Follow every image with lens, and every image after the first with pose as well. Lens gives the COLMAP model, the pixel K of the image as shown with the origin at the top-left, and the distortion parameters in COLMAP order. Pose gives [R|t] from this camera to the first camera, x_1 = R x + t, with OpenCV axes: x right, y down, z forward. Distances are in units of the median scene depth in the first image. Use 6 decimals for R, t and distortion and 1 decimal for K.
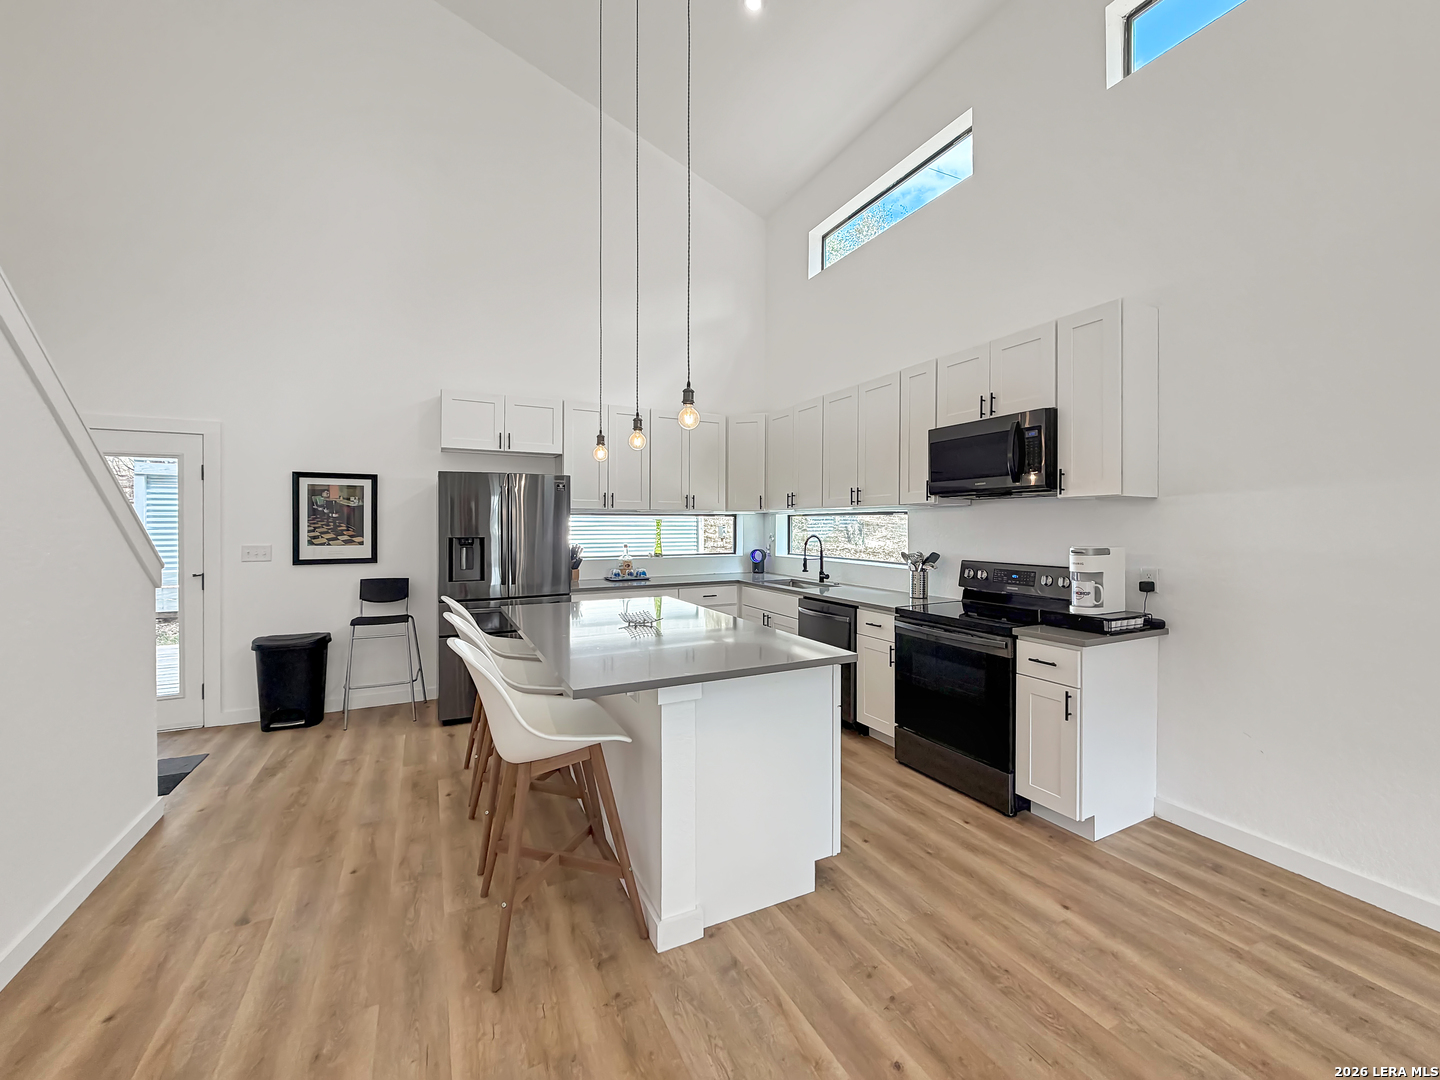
lens RADIAL K [[581.3, 0, 720.0], [0, 581.3, 540.0], [0, 0, 1]] dist [0.001847, 0.000263]
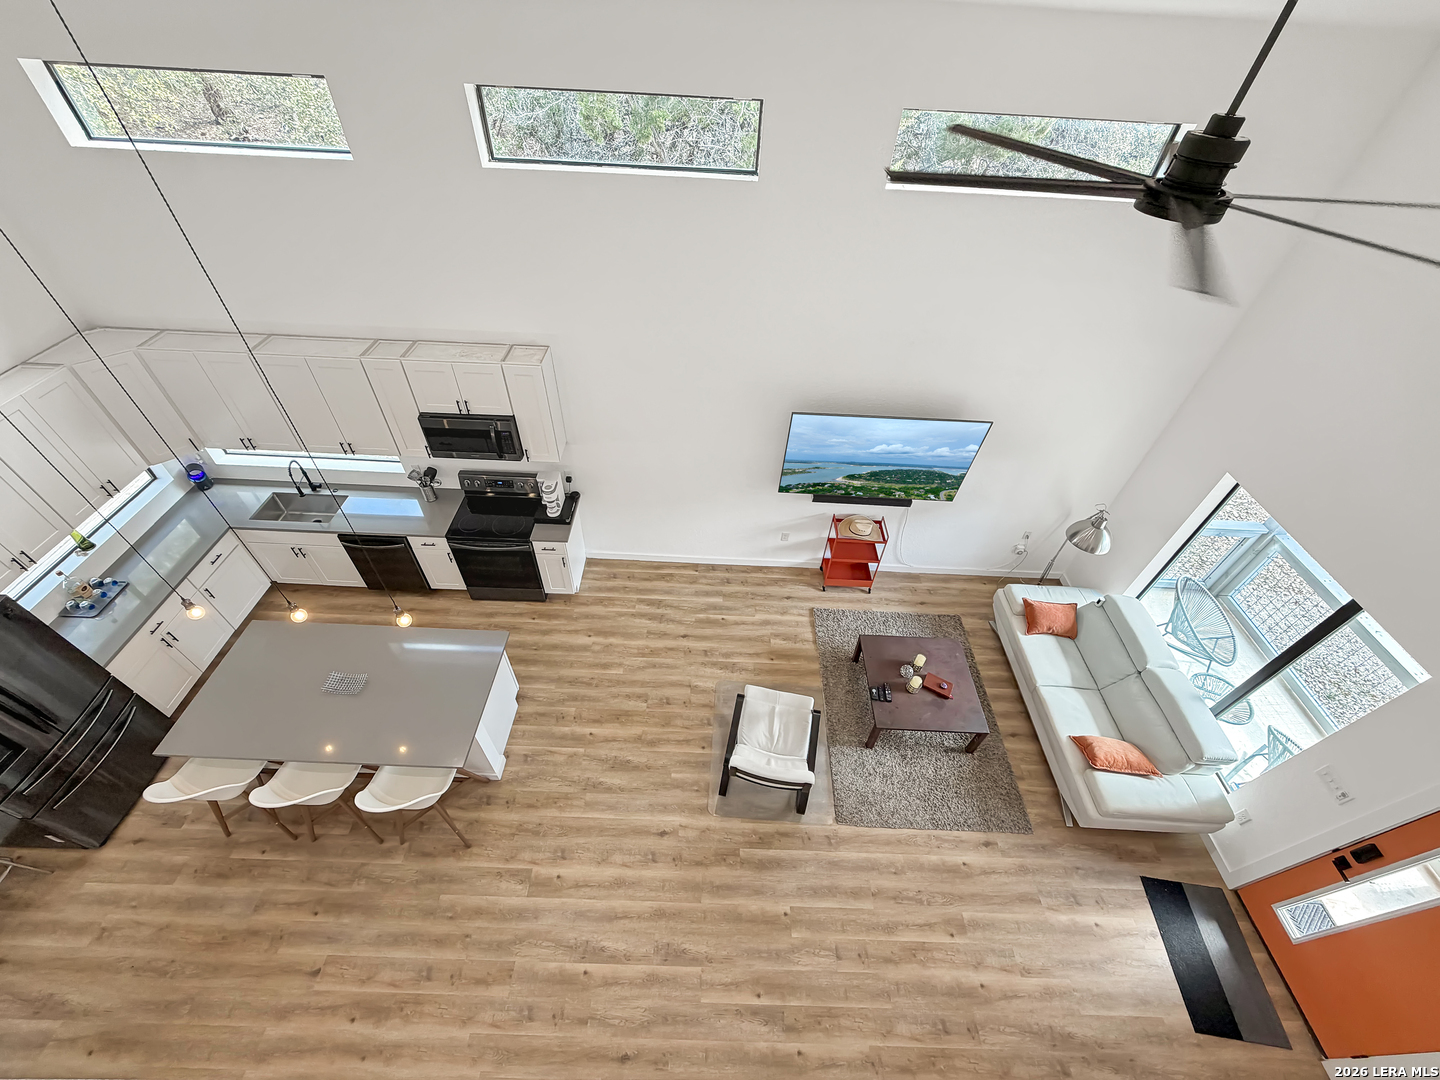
lens RADIAL K [[575.3, 0, 720.0], [0, 575.3, 540.0], [0, 0, 1]] dist [0.008784, -0.000066]
pose [[0.467466, -0.605133, 0.644430, -0.490743], [-0.029529, 0.717888, 0.695532, -1.351401], [-0.883518, -0.344167, 0.317719, -0.184051]]
